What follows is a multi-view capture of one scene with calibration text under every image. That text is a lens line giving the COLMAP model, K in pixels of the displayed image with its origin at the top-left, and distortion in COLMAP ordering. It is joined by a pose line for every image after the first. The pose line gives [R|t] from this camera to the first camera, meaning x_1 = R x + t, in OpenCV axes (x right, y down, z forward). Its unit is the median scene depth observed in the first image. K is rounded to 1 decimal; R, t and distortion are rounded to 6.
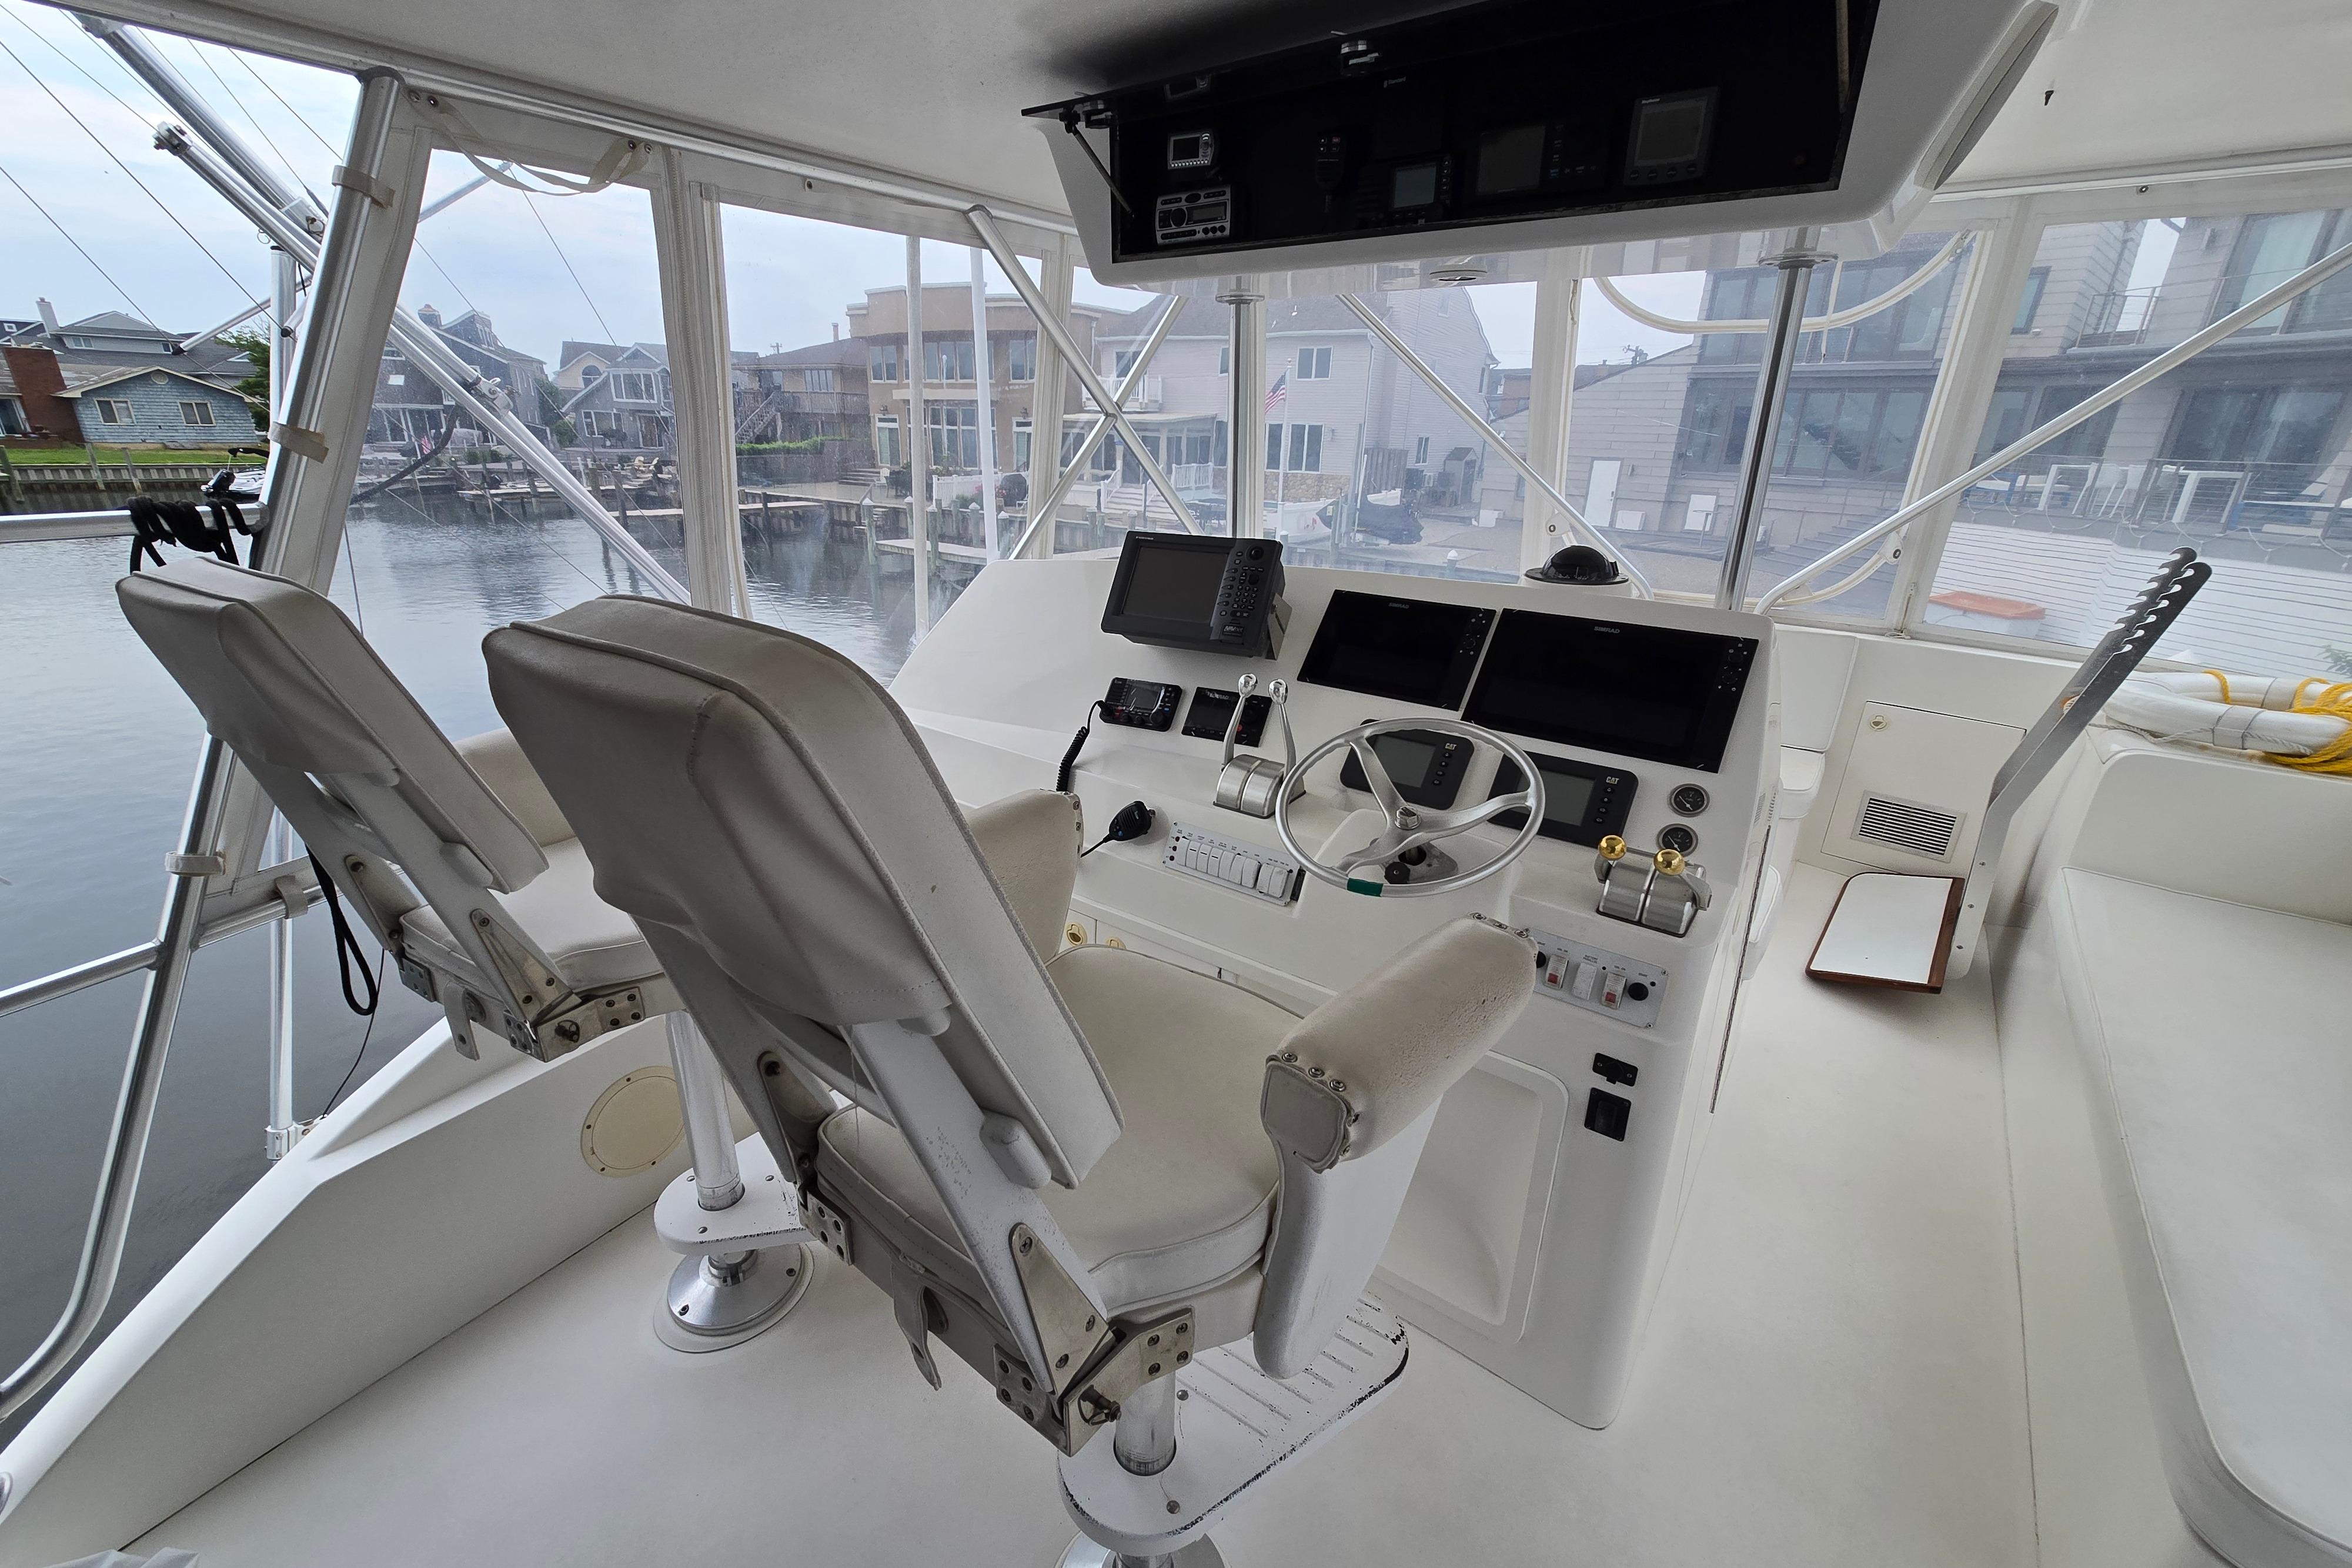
lens RADIAL K [[981.1, 0, 1164.7], [0, 981.1, 781.9], [0, 0, 1]] dist [-0.017462, 0.009370]
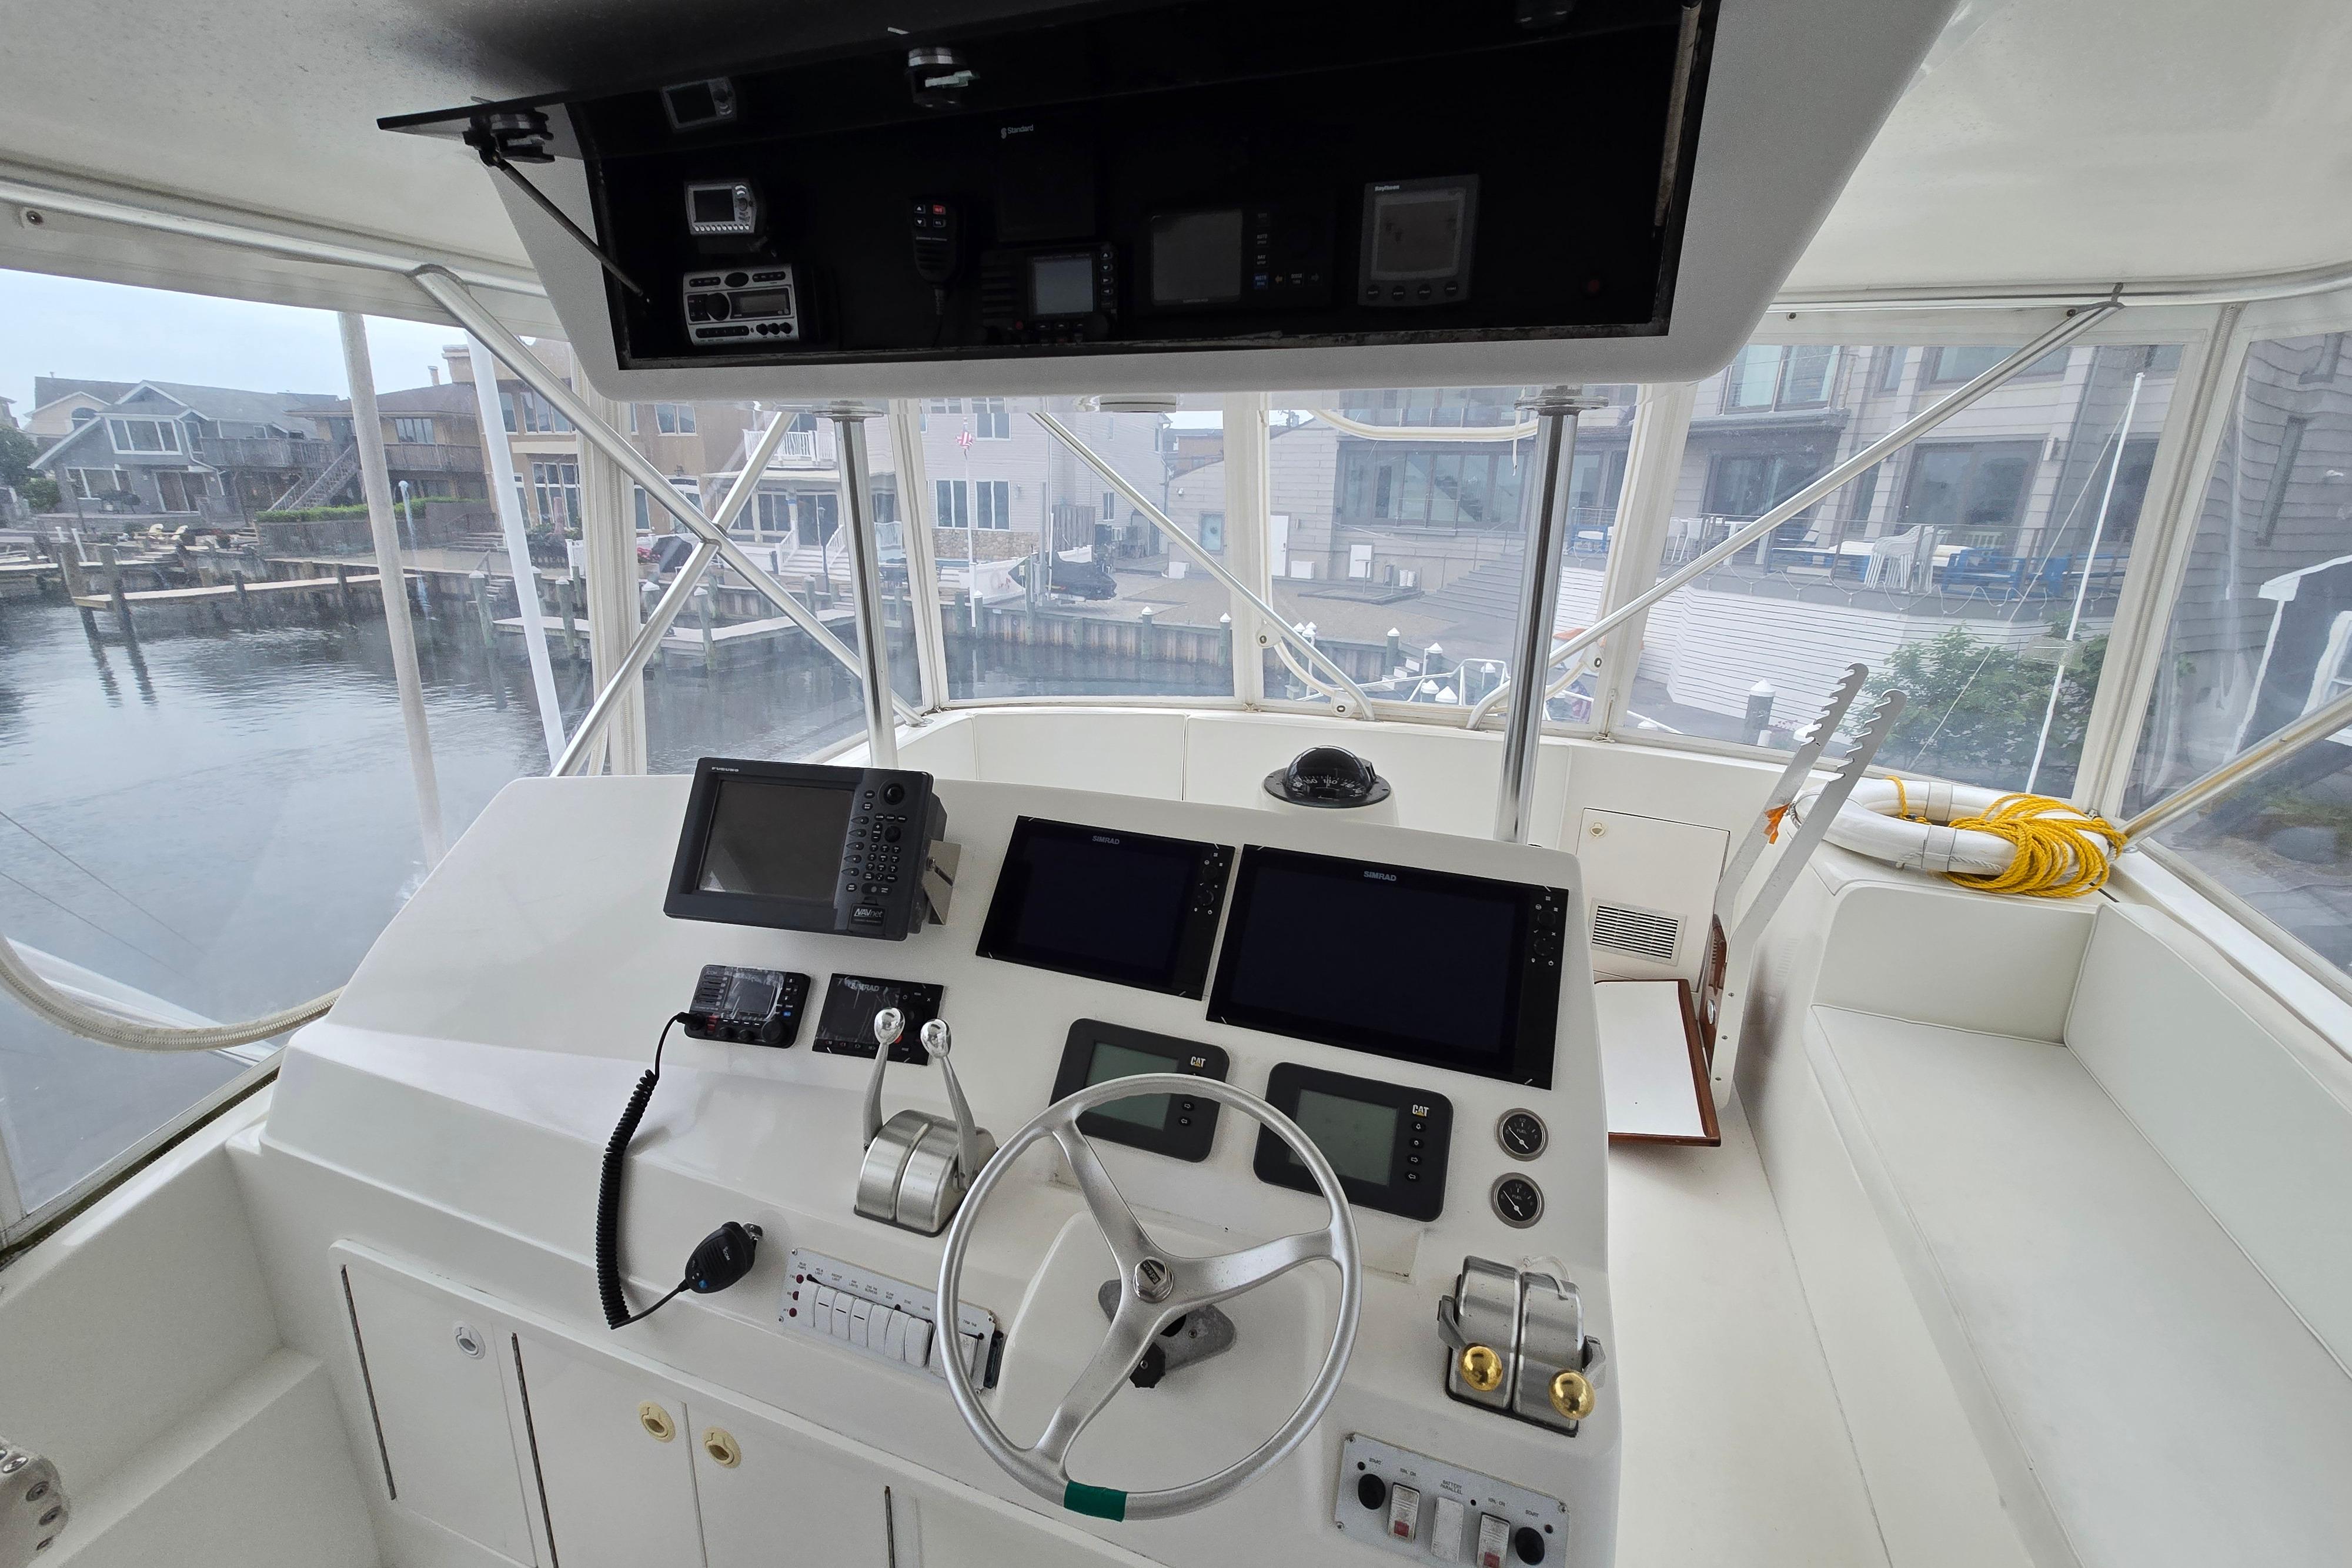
lens RADIAL K [[997.7, 0, 1168.3], [0, 997.7, 794.5], [0, 0, 1]] dist [0.001267, -0.000397]
pose [[0.954315, -0.093794, 0.283700, 0.082420], [0.106979, 0.993768, -0.031307, -0.197129], [-0.278996, 0.060227, 0.958402, 0.288676]]
